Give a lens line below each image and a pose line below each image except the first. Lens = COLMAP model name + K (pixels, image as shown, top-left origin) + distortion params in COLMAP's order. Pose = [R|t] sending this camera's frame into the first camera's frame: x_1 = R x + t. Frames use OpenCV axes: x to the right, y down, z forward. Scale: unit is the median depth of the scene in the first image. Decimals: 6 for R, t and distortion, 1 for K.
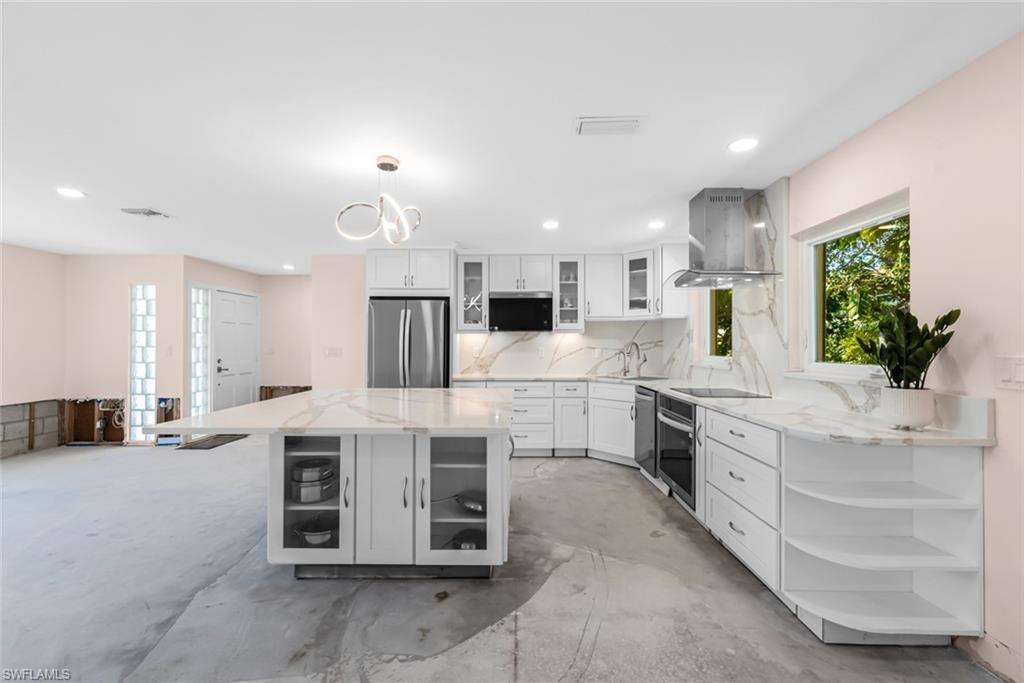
lens RADIAL K [[433.2, 0, 514.6], [0, 433.2, 342.0], [0, 0, 1]] dist [0.001190, -0.000703]
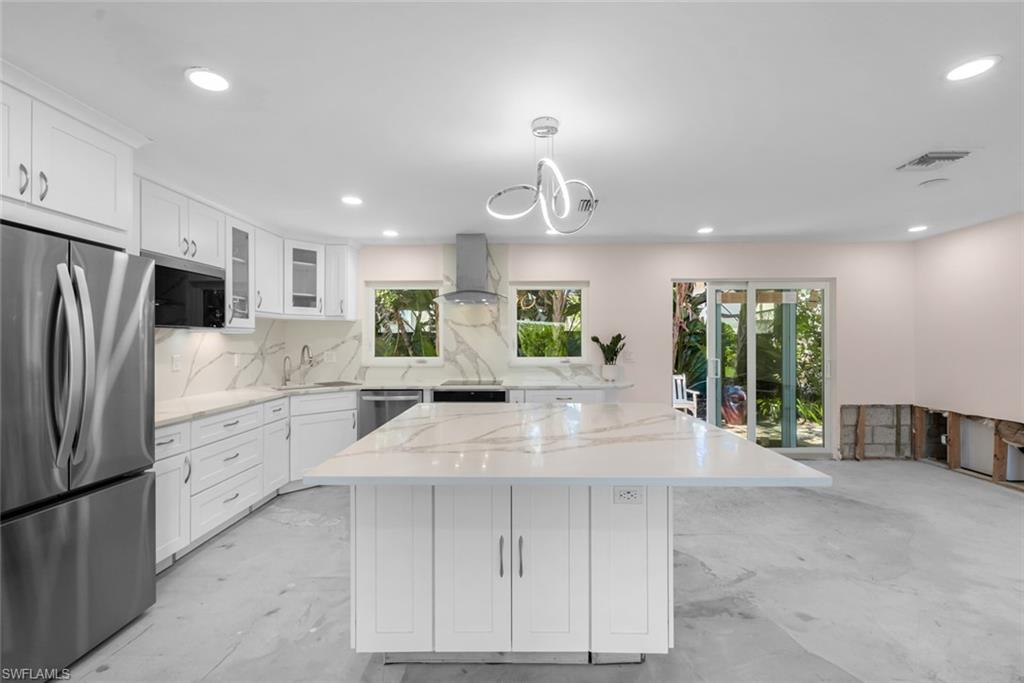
lens RADIAL K [[433.2, 0, 514.6], [0, 433.2, 342.0], [0, 0, 1]] dist [0.001190, -0.000703]
pose [[-0.003722, -0.003409, 0.999987, -0.610014], [-0.006249, 0.999975, 0.003386, -0.011415], [-0.999974, -0.006237, -0.003743, 0.593588]]
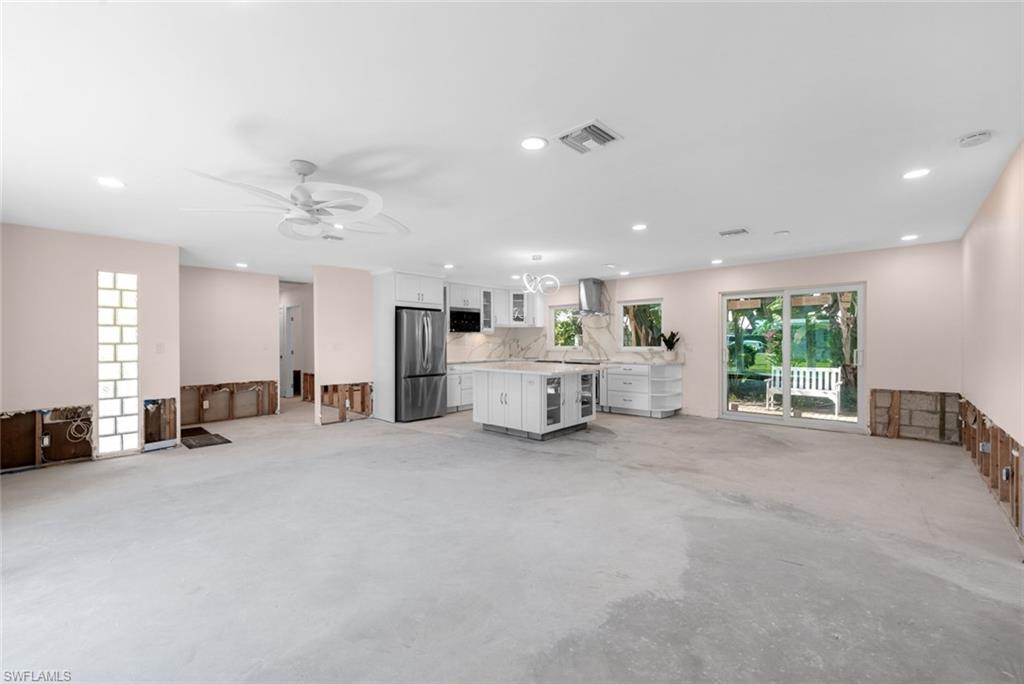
lens RADIAL K [[422.7, 0, 516.1], [0, 422.7, 342.8], [0, 0, 1]] dist [0.000240, -0.000401]
pose [[0.659962, -0.004935, 0.751283, -1.102564], [-0.002114, 0.999962, 0.008425, 0.000158], [-0.751296, -0.007148, 0.659926, -0.185227]]
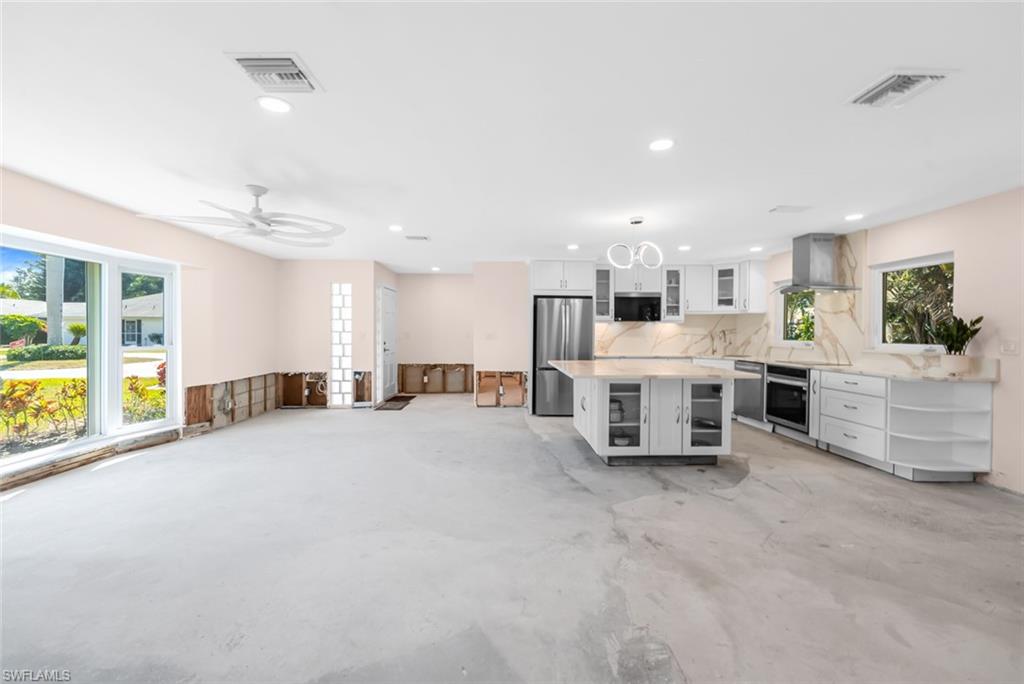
lens RADIAL K [[426.6, 0, 512.2], [0, 426.6, 336.0], [0, 0, 1]] dist [-0.000017, -0.000566]
pose [[0.998805, 0.003372, 0.048748, -0.468409], [-0.004306, 0.999809, 0.019065, -0.003660], [-0.048674, -0.019252, 0.998629, -0.328577]]
